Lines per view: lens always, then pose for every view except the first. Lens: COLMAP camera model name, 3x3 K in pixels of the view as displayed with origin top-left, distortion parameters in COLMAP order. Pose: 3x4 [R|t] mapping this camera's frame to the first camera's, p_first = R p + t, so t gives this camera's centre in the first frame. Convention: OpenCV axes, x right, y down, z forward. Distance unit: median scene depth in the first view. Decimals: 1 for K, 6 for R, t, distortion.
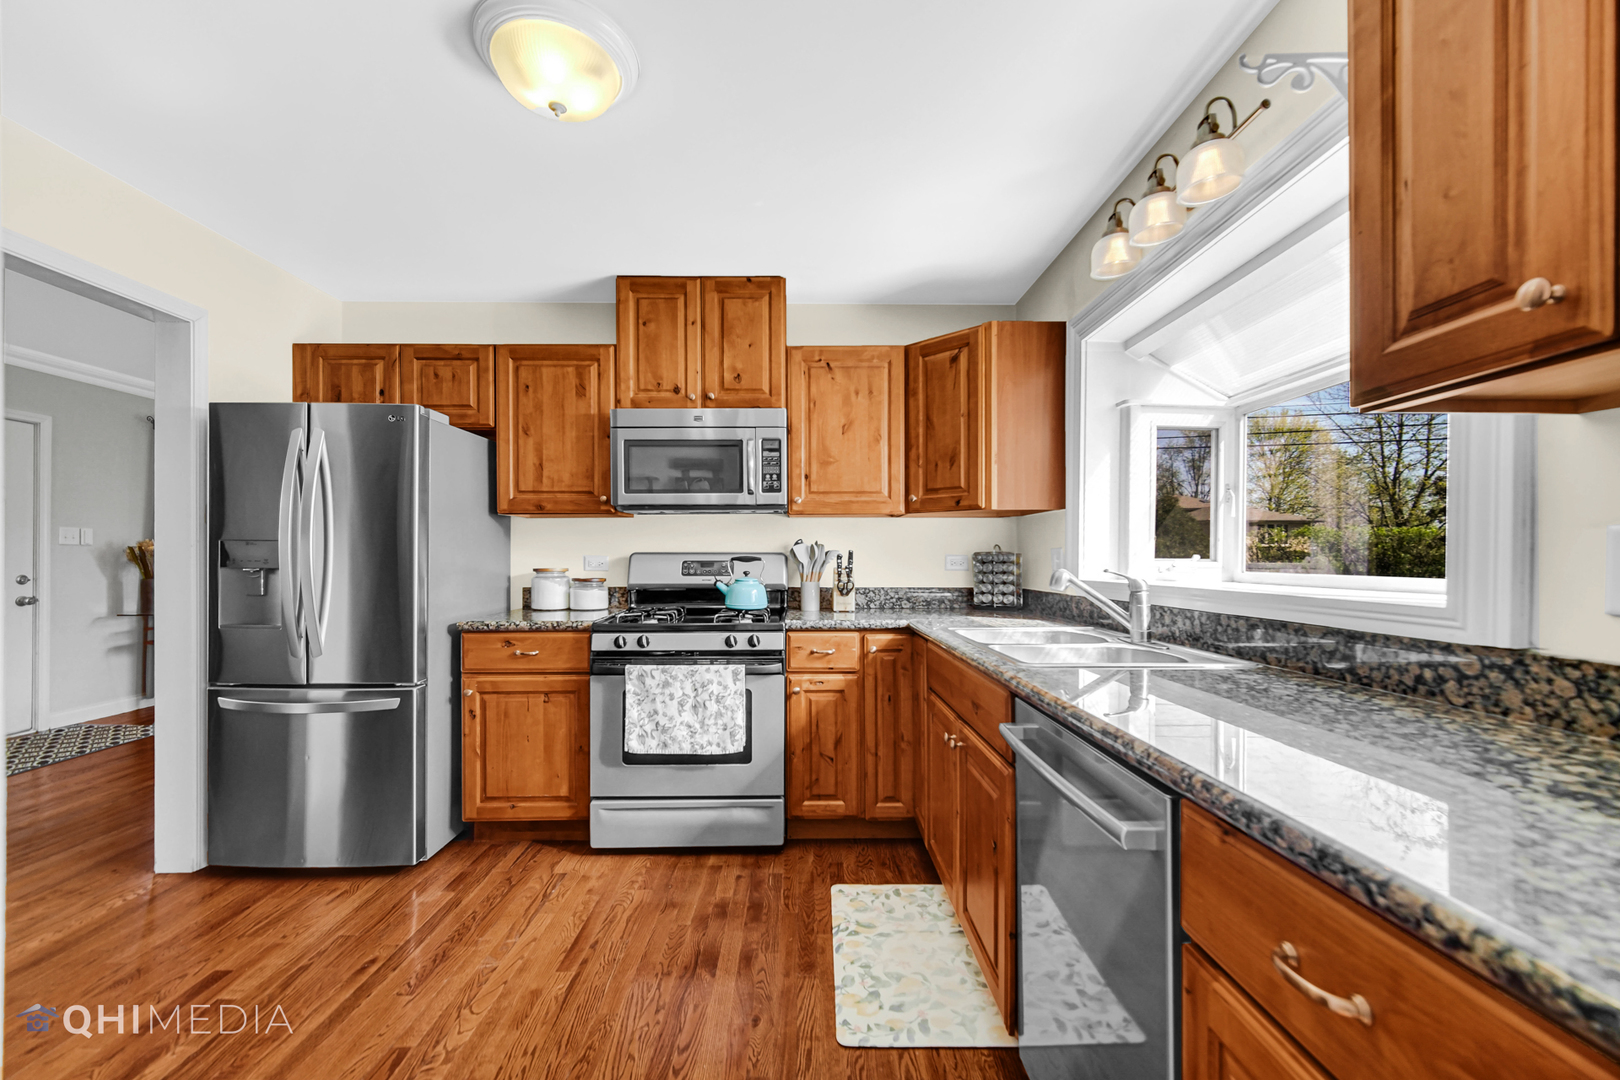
lens RADIAL K [[645.1, 0, 812.9], [0, 645.1, 556.9], [0, 0, 1]] dist [0.000639, -0.001328]
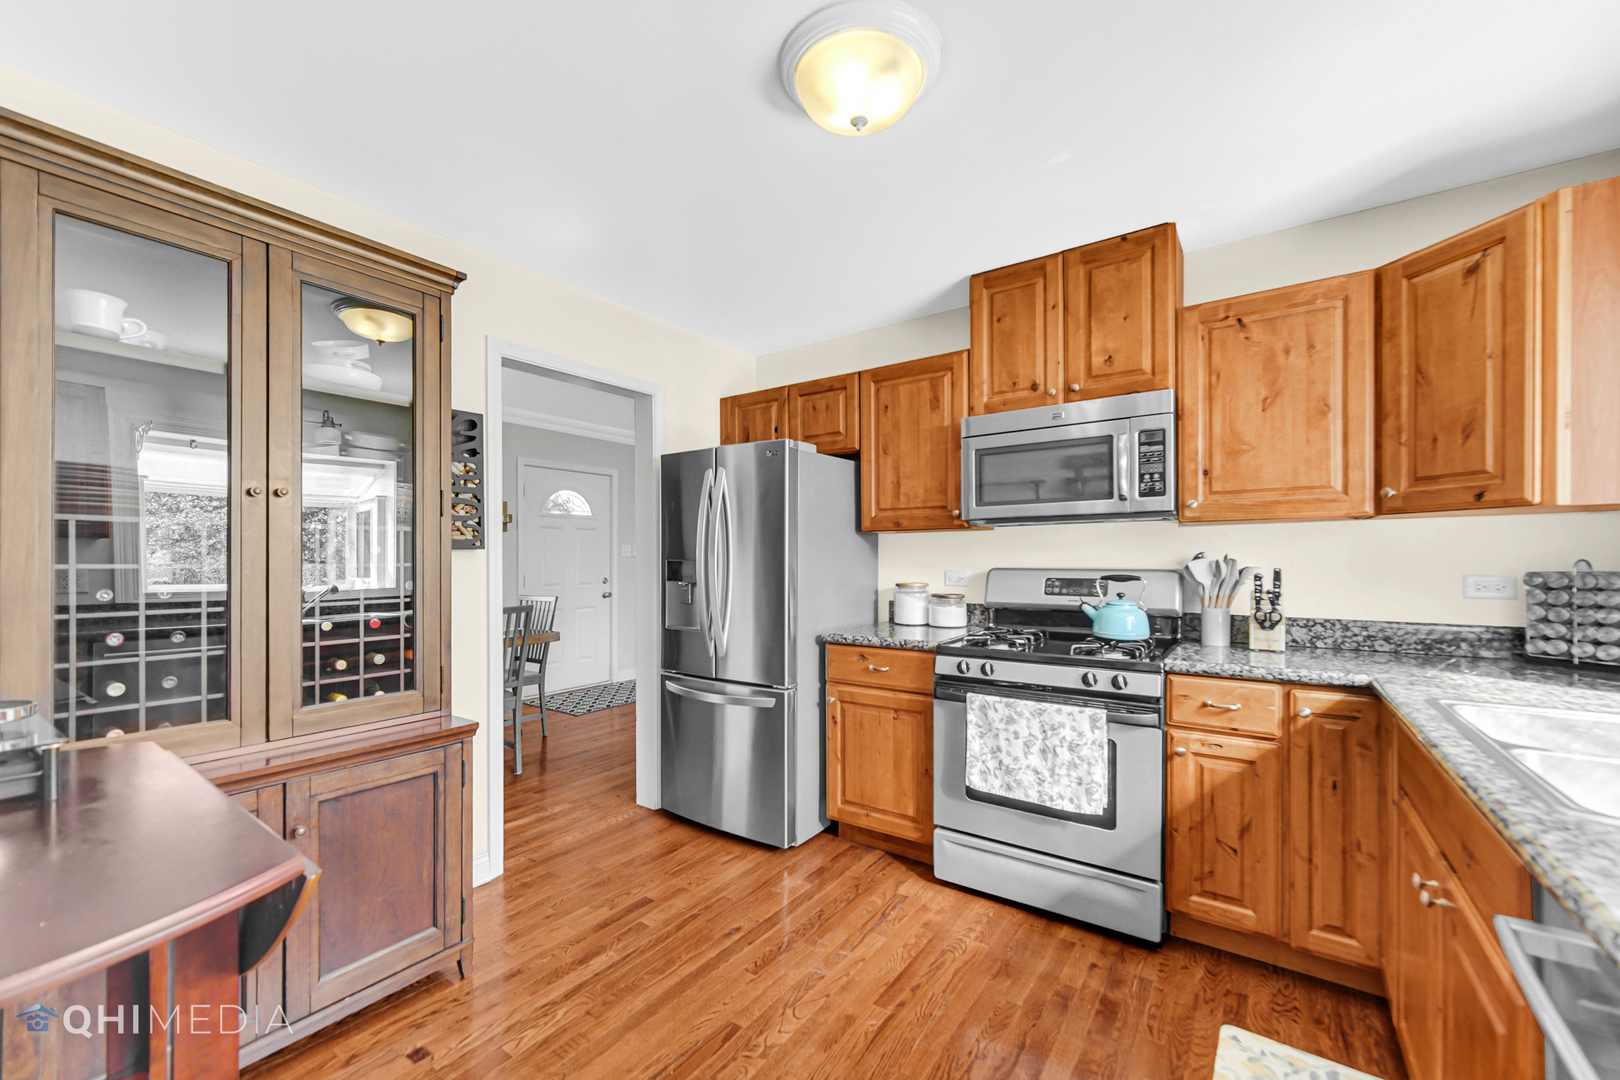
lens RADIAL K [[645.1, 0, 814.7], [0, 645.1, 561.2], [0, 0, 1]] dist [0.000639, -0.001328]
pose [[0.805456, 0.002692, -0.592649, 0.079813], [0.002609, 0.999964, 0.008087, -0.029253], [0.592649, -0.008060, 0.805420, 0.113066]]
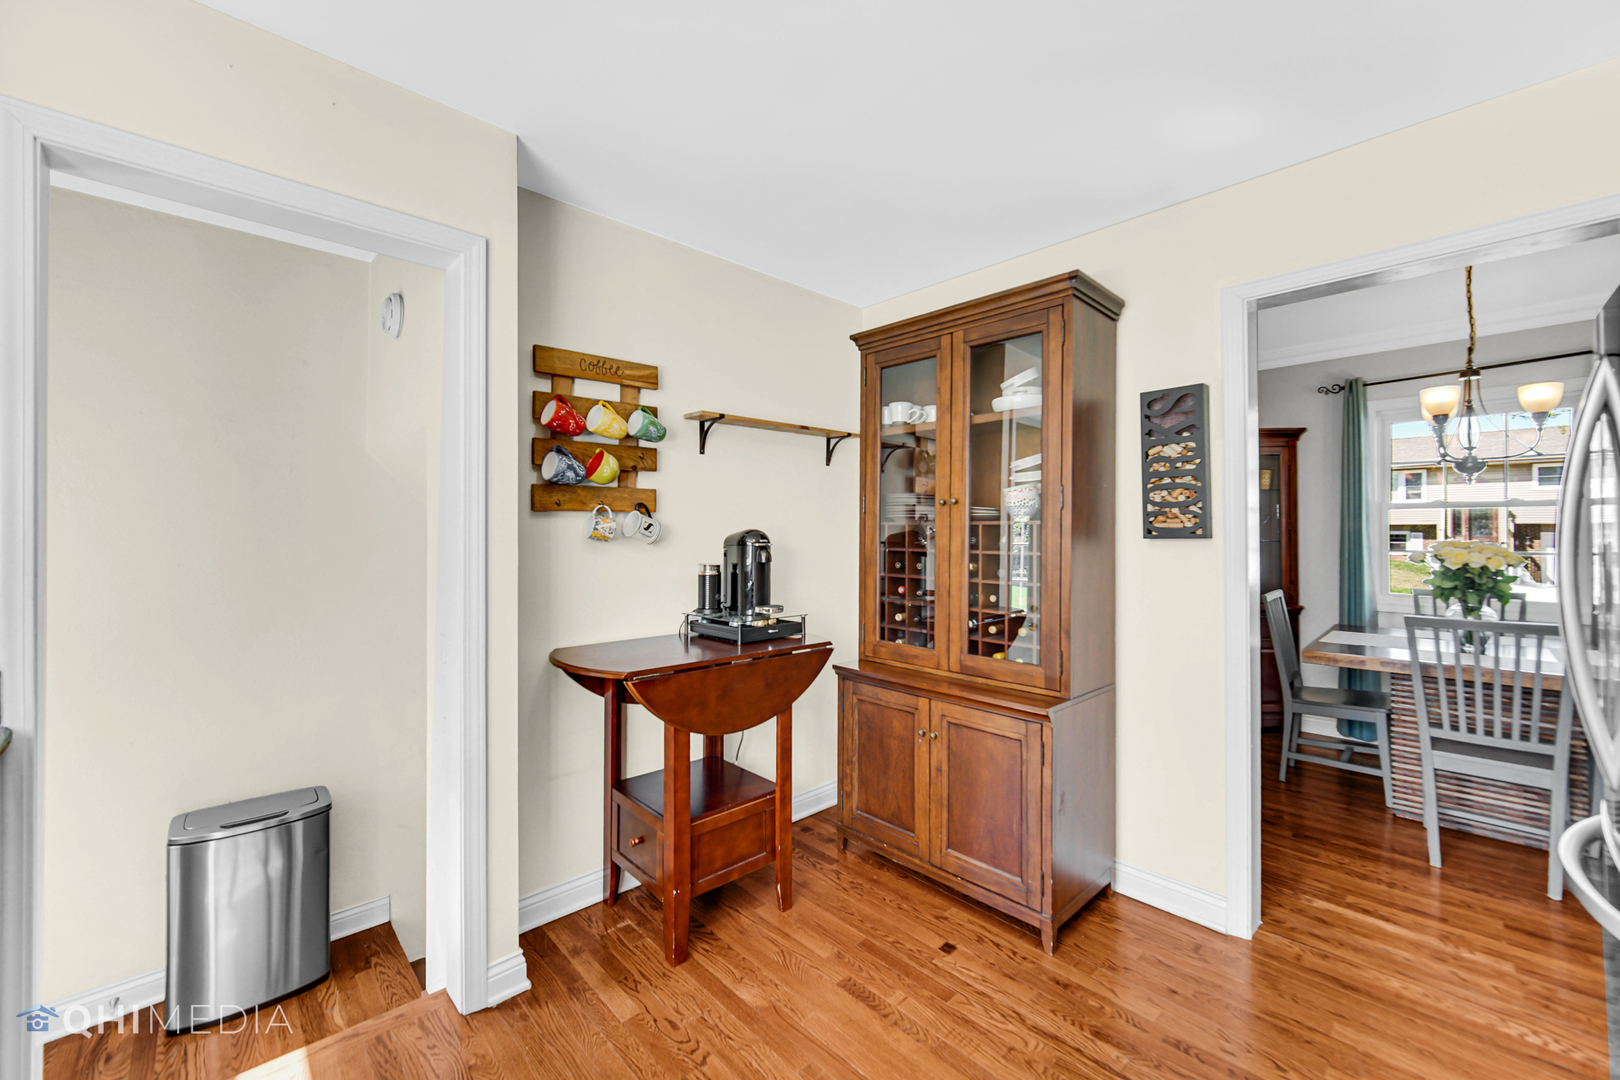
lens RADIAL K [[645.1, 0, 816.1], [0, 645.1, 530.9], [0, 0, 1]] dist [0.000639, -0.001328]
pose [[-0.736526, -0.015707, -0.676227, 0.046856], [-0.007375, 0.999857, -0.015192, -0.033217], [0.676369, -0.006202, -0.736537, 0.874336]]
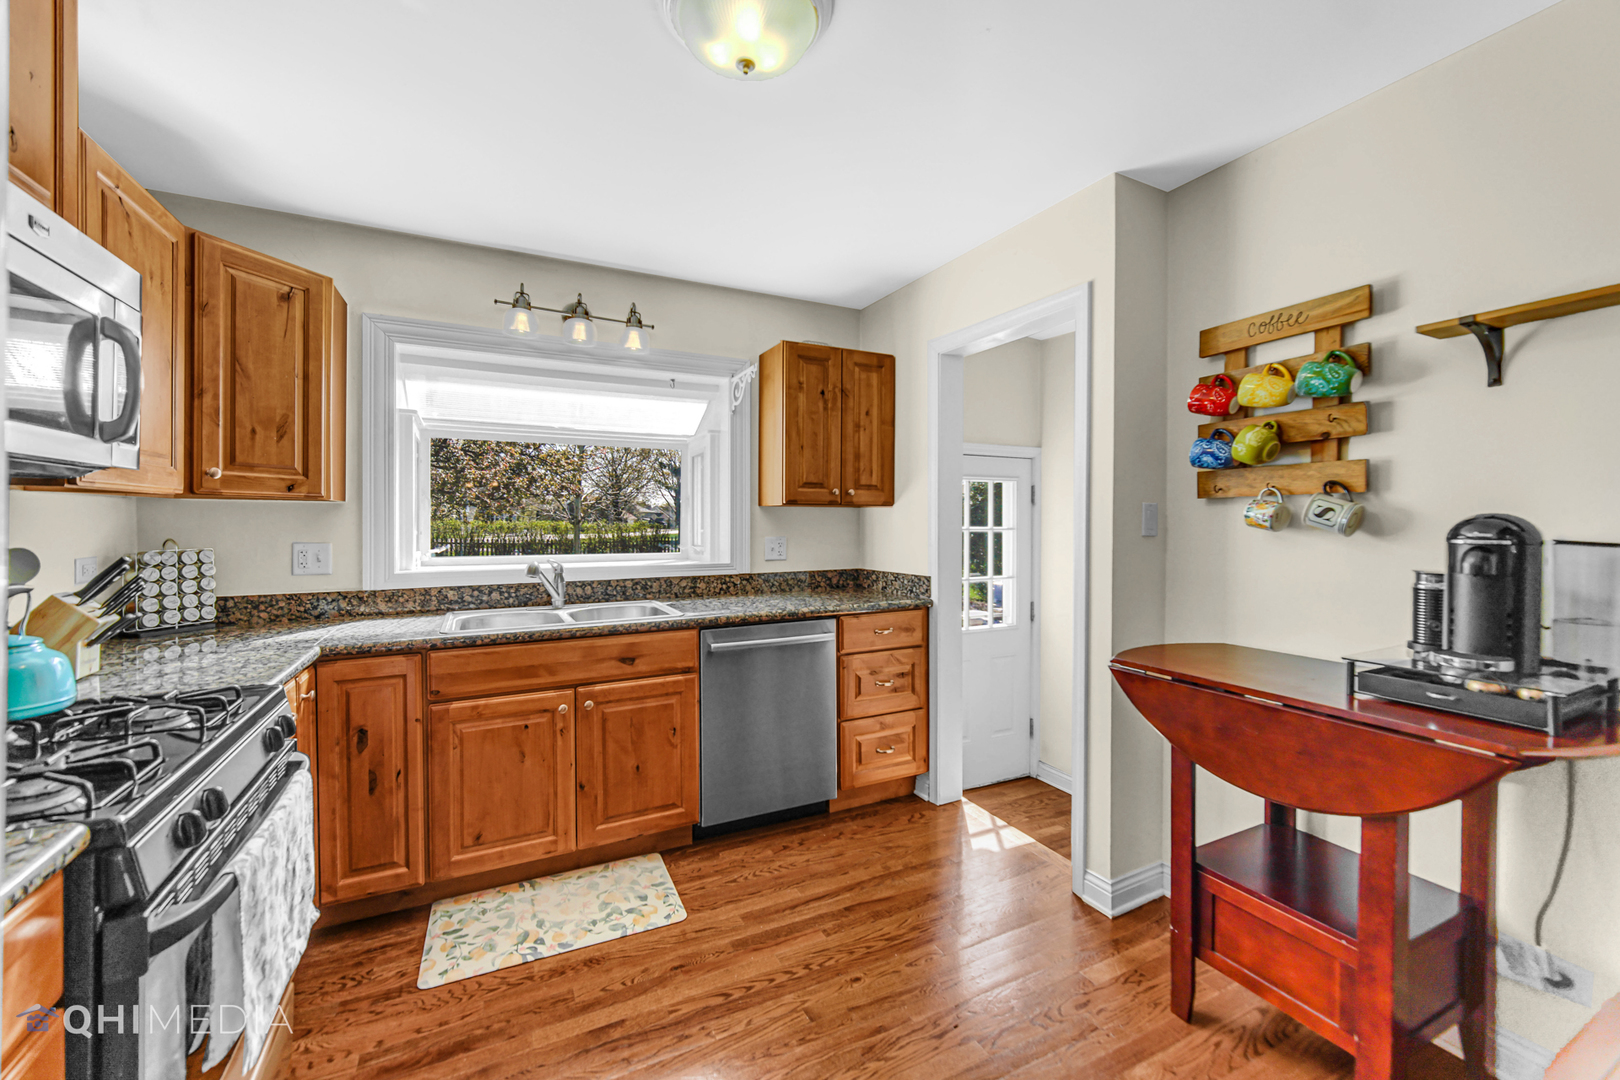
lens RADIAL K [[645.1, 0, 800.9], [0, 645.1, 536.5], [0, 0, 1]] dist [0.000639, -0.001328]
pose [[-0.426738, -0.015427, 0.904244, -0.778908], [0.002711, 0.999828, 0.018337, -0.041005], [-0.904371, 0.010276, -0.426623, 0.829293]]
